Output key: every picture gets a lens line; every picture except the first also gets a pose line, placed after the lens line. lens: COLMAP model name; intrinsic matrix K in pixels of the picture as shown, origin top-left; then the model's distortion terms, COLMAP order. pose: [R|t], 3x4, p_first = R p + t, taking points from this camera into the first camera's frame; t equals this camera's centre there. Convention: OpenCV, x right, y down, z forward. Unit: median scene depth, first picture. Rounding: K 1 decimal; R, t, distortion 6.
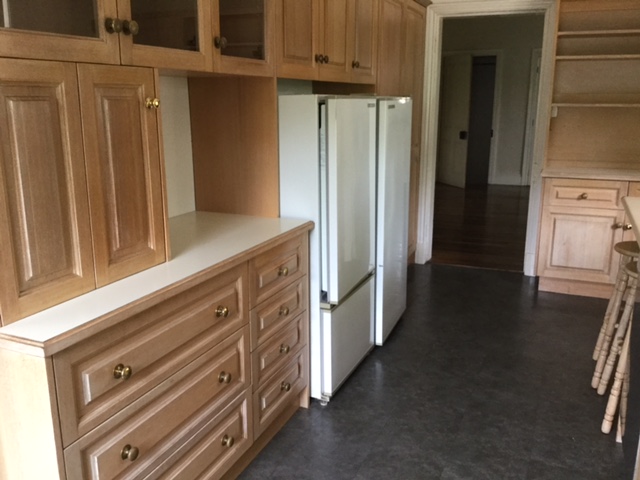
lens RADIAL K [[579.2, 0, 320.0], [0, 579.2, 240.0], [0, 0, 1]] dist [0.068317, -0.112352]
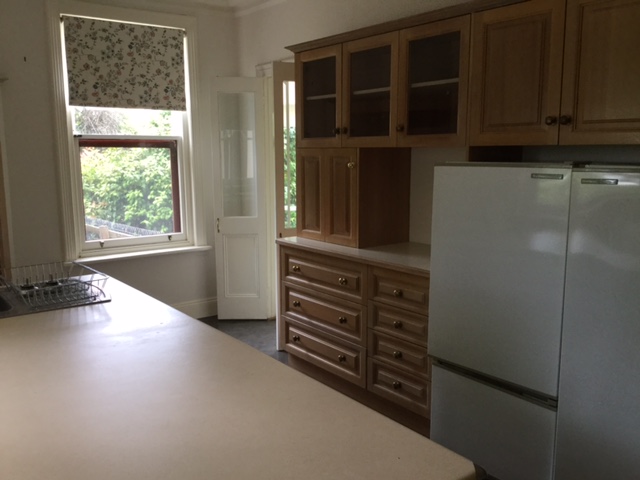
lens RADIAL K [[579.2, 0, 320.0], [0, 579.2, 240.0], [0, 0, 1]] dist [0.068317, -0.112352]
pose [[-0.484099, 0.132588, -0.864910, 1.381943], [-0.204891, 0.943797, 0.259360, -0.439876], [0.850687, 0.302768, -0.429724, 1.668122]]
